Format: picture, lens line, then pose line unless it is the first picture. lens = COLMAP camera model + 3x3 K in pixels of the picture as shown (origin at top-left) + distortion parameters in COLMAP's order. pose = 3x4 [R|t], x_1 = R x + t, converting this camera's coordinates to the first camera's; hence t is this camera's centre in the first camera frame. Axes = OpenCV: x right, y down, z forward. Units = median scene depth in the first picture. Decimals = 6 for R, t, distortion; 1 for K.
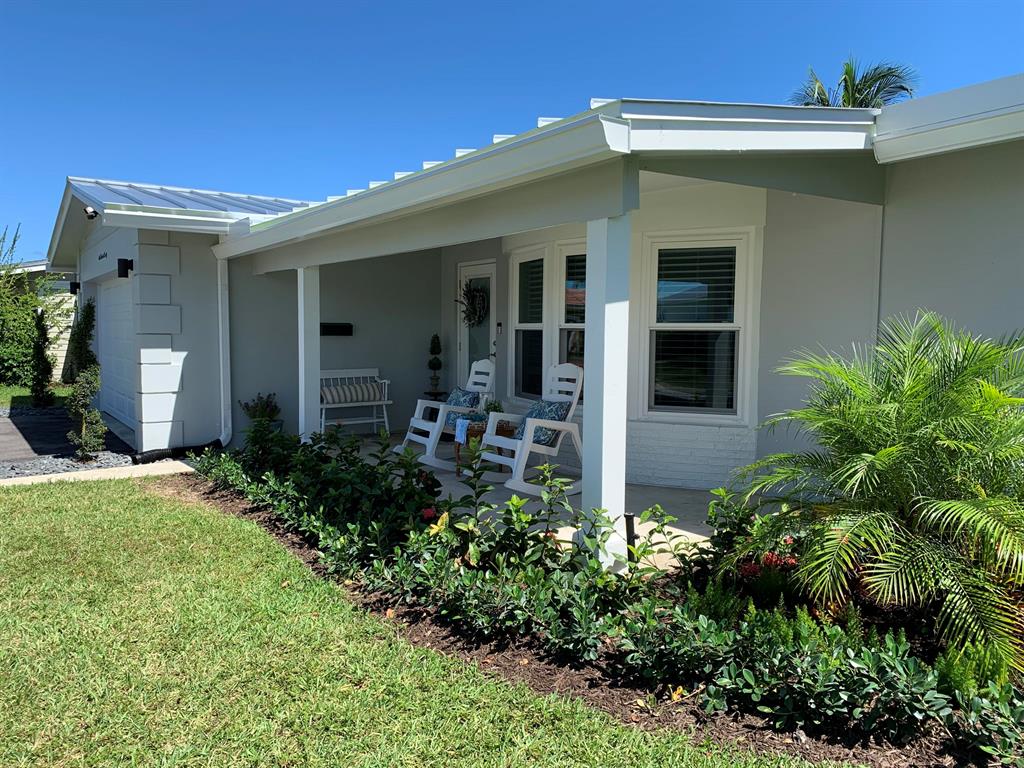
lens RADIAL K [[782.7, 0, 516.7], [0, 782.7, 384.9], [0, 0, 1]] dist [0.085121, -0.163521]
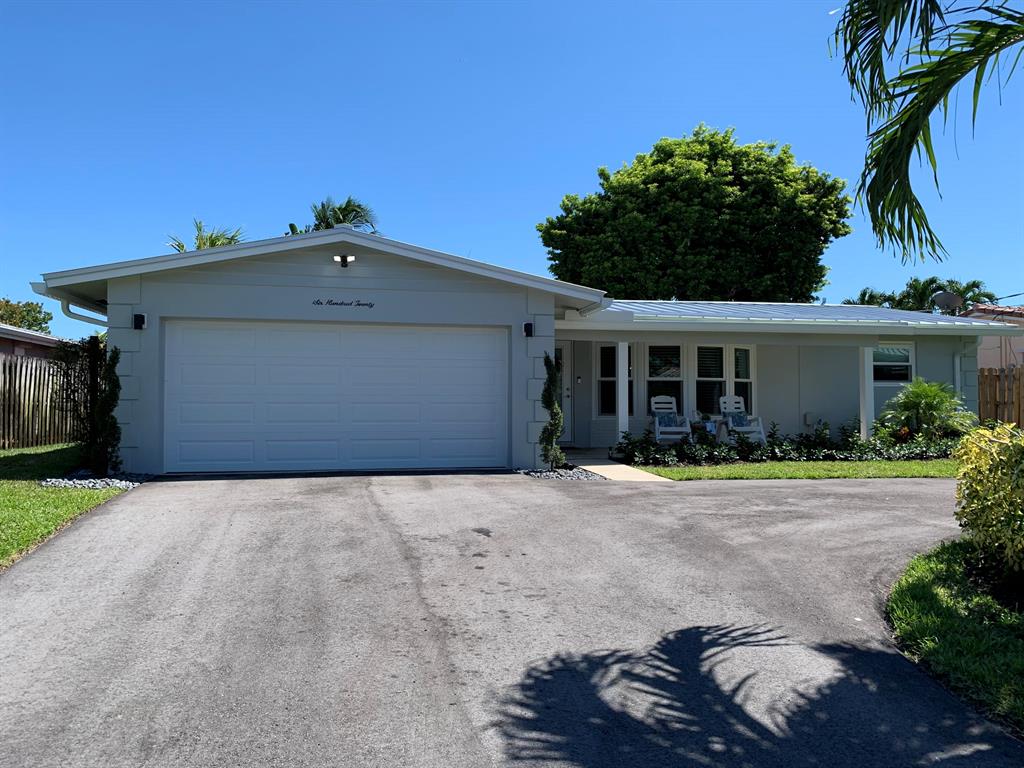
lens RADIAL K [[782.7, 0, 516.7], [0, 782.7, 384.9], [0, 0, 1]] dist [0.085121, -0.163521]
pose [[0.401056, 0.015382, 0.915924, -1.935776], [0.064261, 0.996923, -0.044880, 0.004527], [-0.913797, 0.076857, 0.398834, 0.560969]]
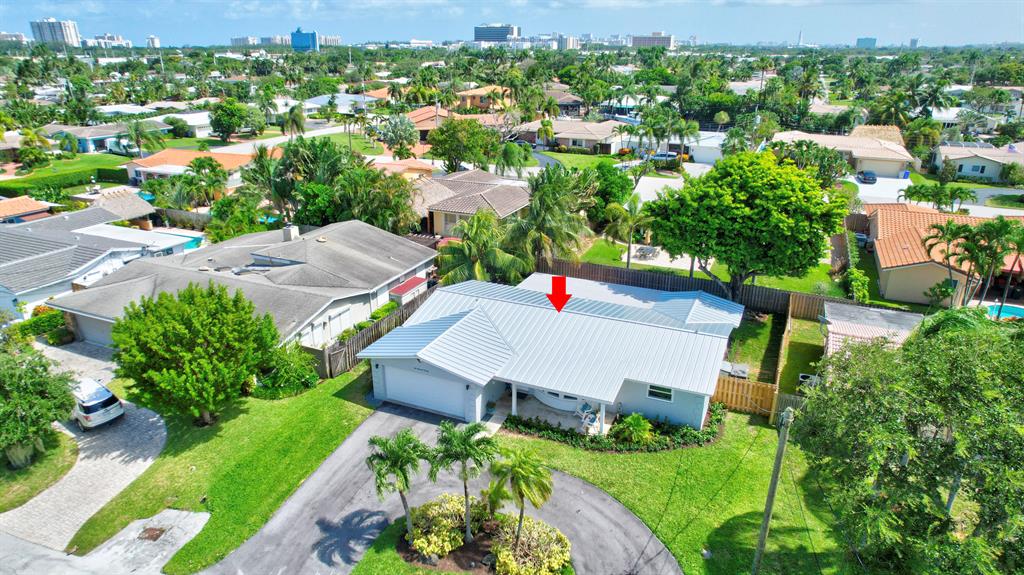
lens RADIAL K [[652.9, 0, 509.8], [0, 652.9, 293.6], [0, 0, 1]] dist [-0.076897, 0.070239]
pose [[0.856867, -0.193793, 0.477727, -2.182426], [0.039122, 0.948429, 0.314567, -2.014710], [-0.514051, -0.250853, 0.820259, -2.242343]]
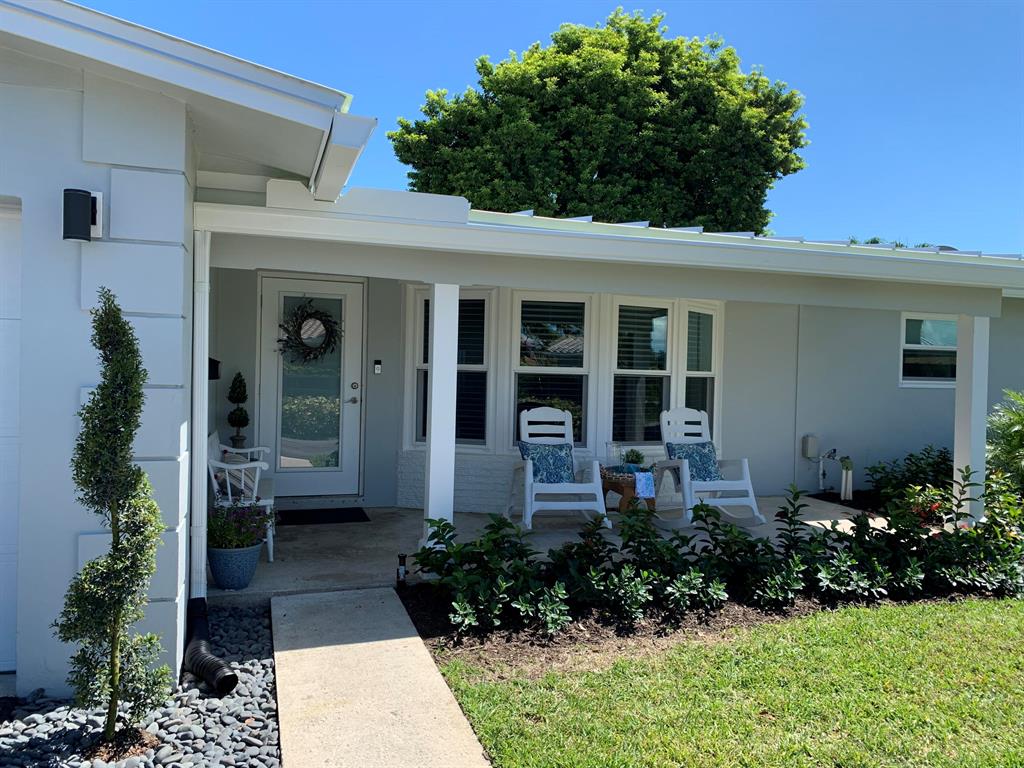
lens RADIAL K [[782.7, 0, 499.7], [0, 782.7, 382.9], [0, 0, 1]] dist [0.027340, -0.005524]
pose [[0.302179, -0.018015, 0.953081, -0.900747], [0.040563, 0.999159, 0.006026, -0.068005], [-0.952388, 0.036839, 0.302655, 0.780026]]
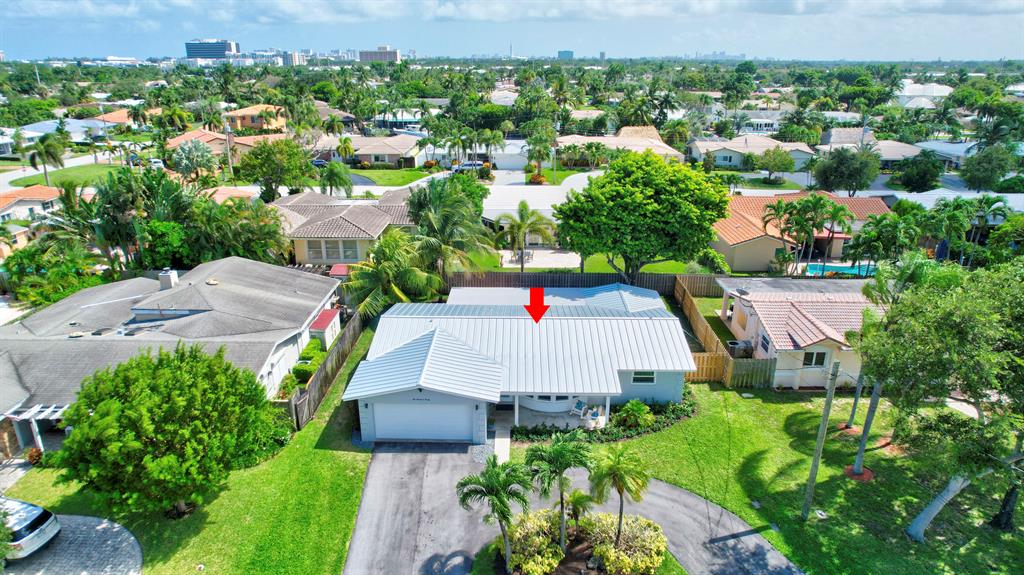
lens RADIAL K [[652.9, 0, 509.8], [0, 652.9, 293.6], [0, 0, 1]] dist [-0.076897, 0.070239]
pose [[0.587206, -0.284921, 0.757634, -3.291765], [0.055375, 0.947948, 0.313573, -2.087738], [-0.807541, -0.142178, 0.572419, -1.245348]]
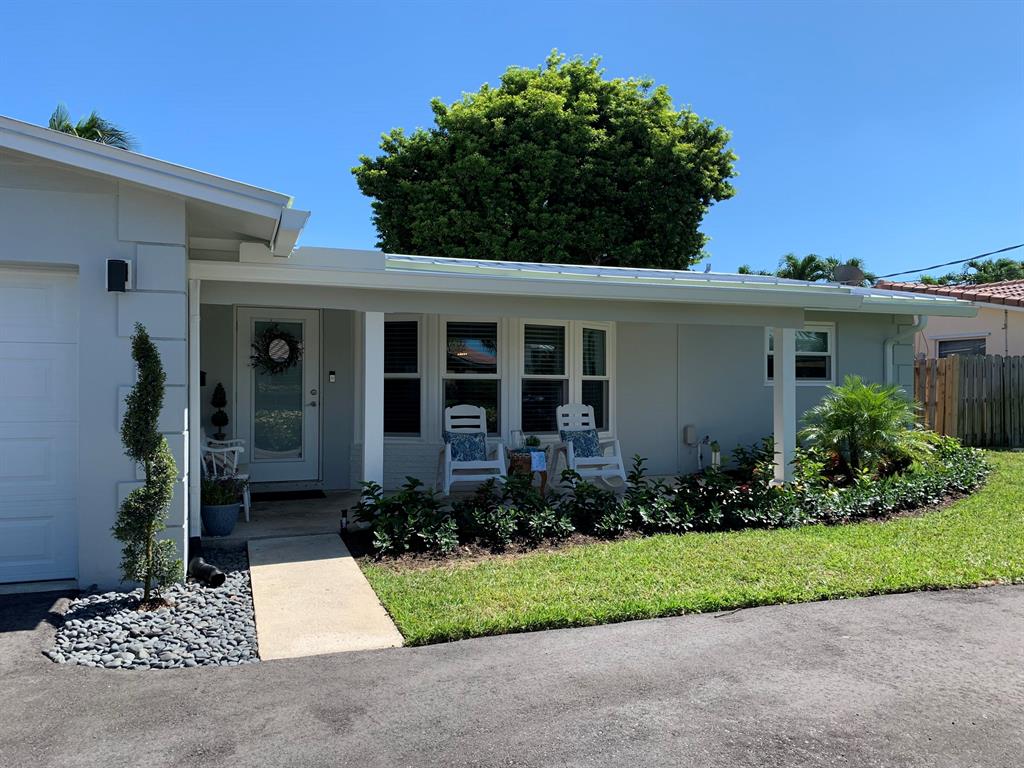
lens RADIAL K [[782.7, 0, 516.7], [0, 782.7, 384.9], [0, 0, 1]] dist [0.085121, -0.163521]
pose [[0.257920, -0.005765, 0.966149, -1.124341], [0.062941, 0.997958, -0.010848, -0.044502], [-0.964114, 0.063609, 0.257756, 0.628857]]
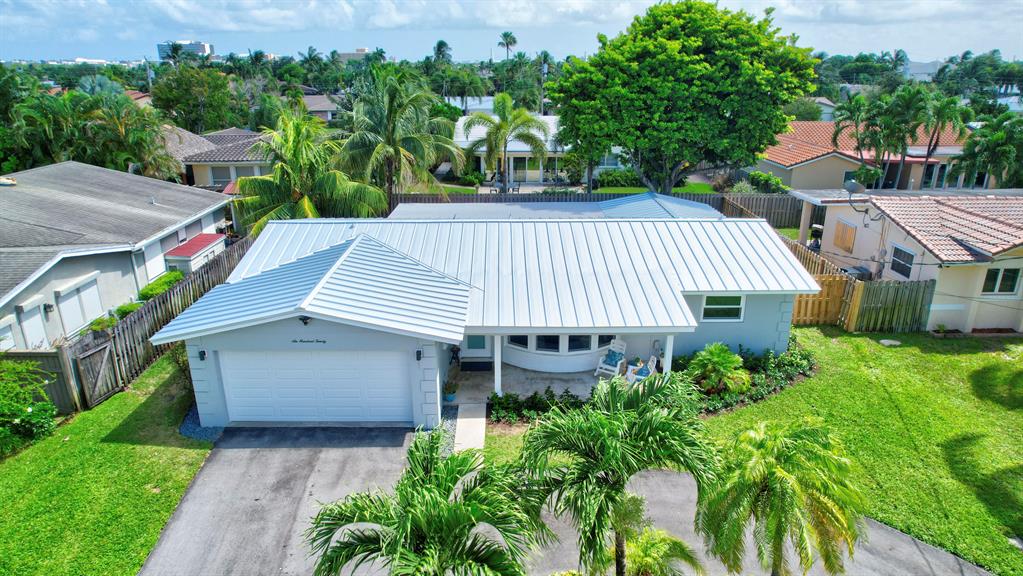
lens RADIAL K [[657.0, 0, 506.8], [0, 657.0, 287.4], [0, 0, 1]] dist [-0.079382, 0.073265]
pose [[0.566443, -0.278141, 0.775745, -1.936042], [0.060037, 0.952749, 0.297767, -0.965265], [-0.821911, -0.122095, 0.556376, -0.217895]]
